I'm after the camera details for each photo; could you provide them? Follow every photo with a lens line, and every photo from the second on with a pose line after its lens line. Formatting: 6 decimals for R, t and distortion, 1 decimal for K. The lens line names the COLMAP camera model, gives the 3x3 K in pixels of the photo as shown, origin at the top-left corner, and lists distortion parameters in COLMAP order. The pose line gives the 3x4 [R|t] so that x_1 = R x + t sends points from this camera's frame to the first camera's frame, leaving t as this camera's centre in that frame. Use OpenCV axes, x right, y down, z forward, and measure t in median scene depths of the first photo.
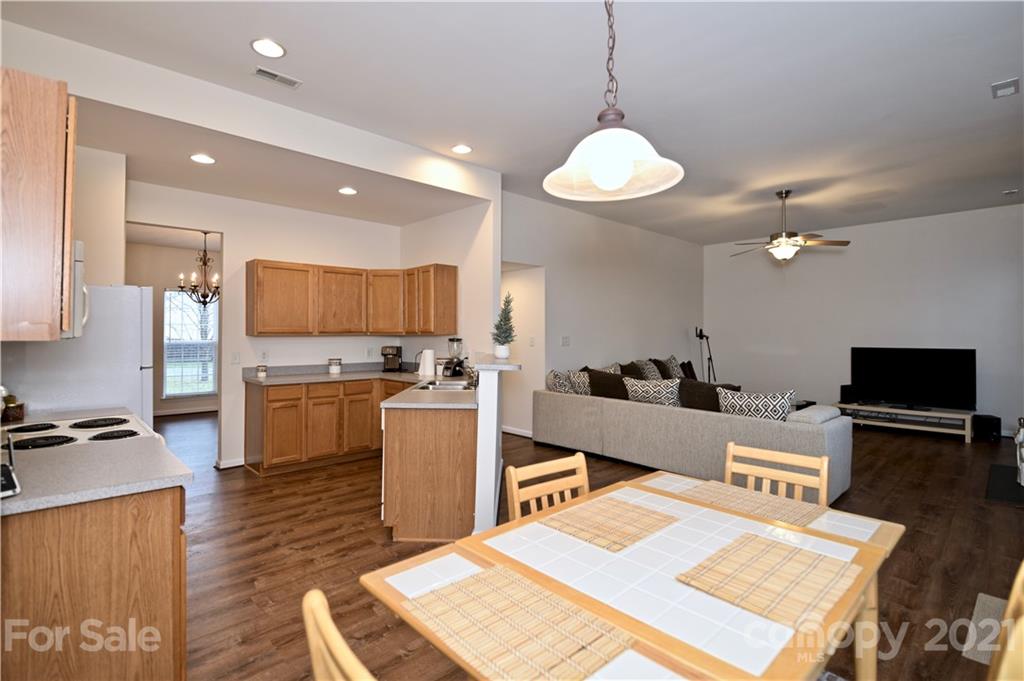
lens RADIAL K [[487.1, 0, 490.4], [0, 487.1, 328.2], [0, 0, 1]] dist [-0.000817, -0.000272]
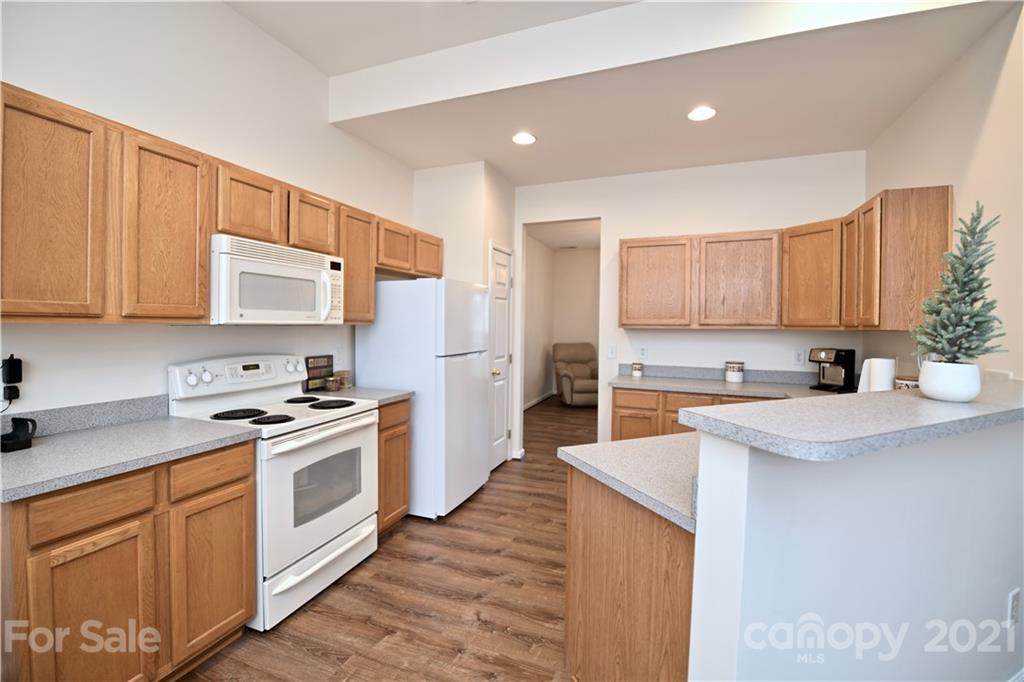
lens RADIAL K [[435.8, 0, 507.3], [0, 435.8, 331.6], [0, 0, 1]] dist [-0.000991, -0.012886]
pose [[0.439462, 0.017945, -0.898082, 0.115143], [0.001643, 0.999783, 0.020781, 0.004303], [0.898260, -0.010608, 0.439337, 0.431830]]
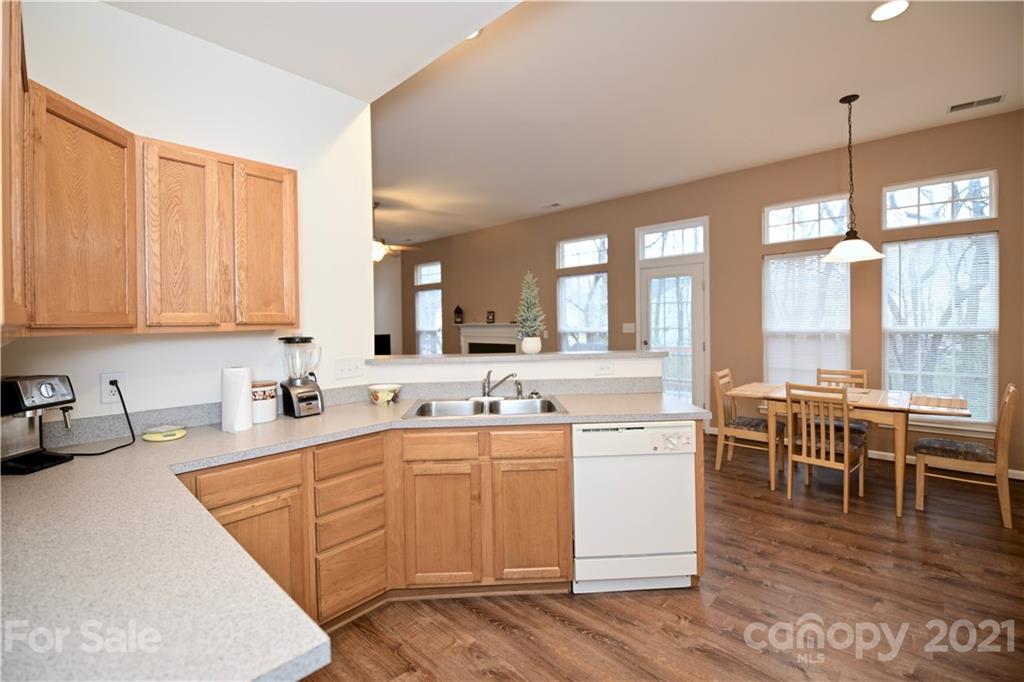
lens RADIAL K [[435.8, 0, 507.3], [0, 435.8, 331.6], [0, 0, 1]] dist [-0.000991, -0.012886]
pose [[-0.072219, -0.021220, 0.997163, -0.515275], [0.002336, 0.999767, 0.021444, 0.006371], [-0.997386, 0.003878, -0.072153, 0.806167]]
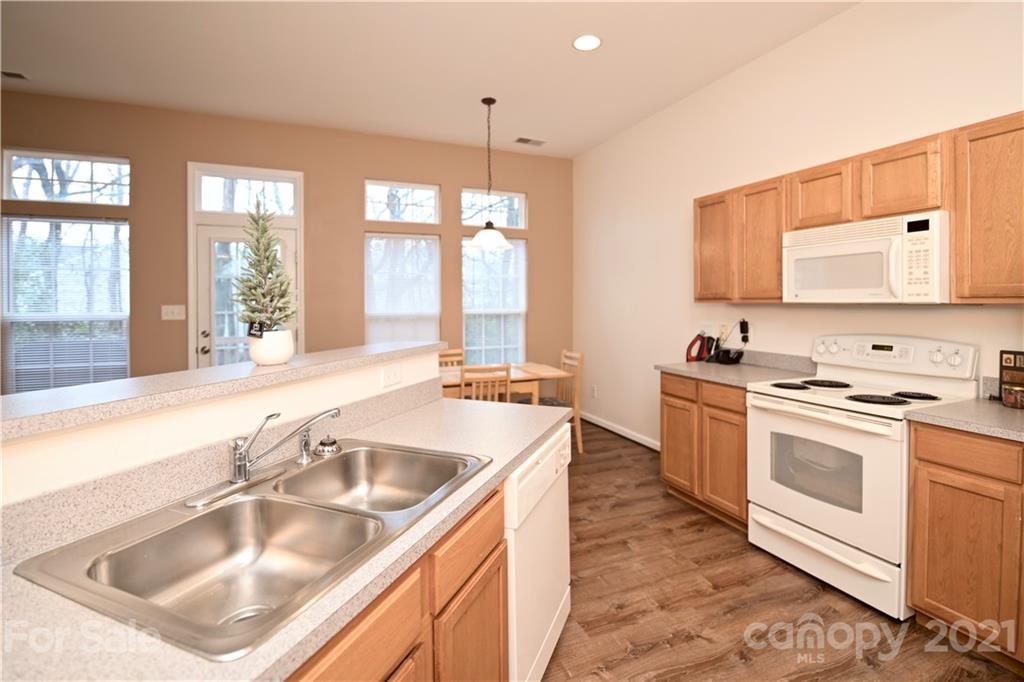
lens RADIAL K [[469.5, 0, 510.6], [0, 469.5, 305.5], [0, 0, 1]] dist [-0.001170, -0.017968]
pose [[-0.941055, -0.001899, 0.338249, -0.211665], [-0.003492, 0.999986, -0.004100, 0.010982], [-0.338237, -0.005039, -0.941048, 0.952341]]
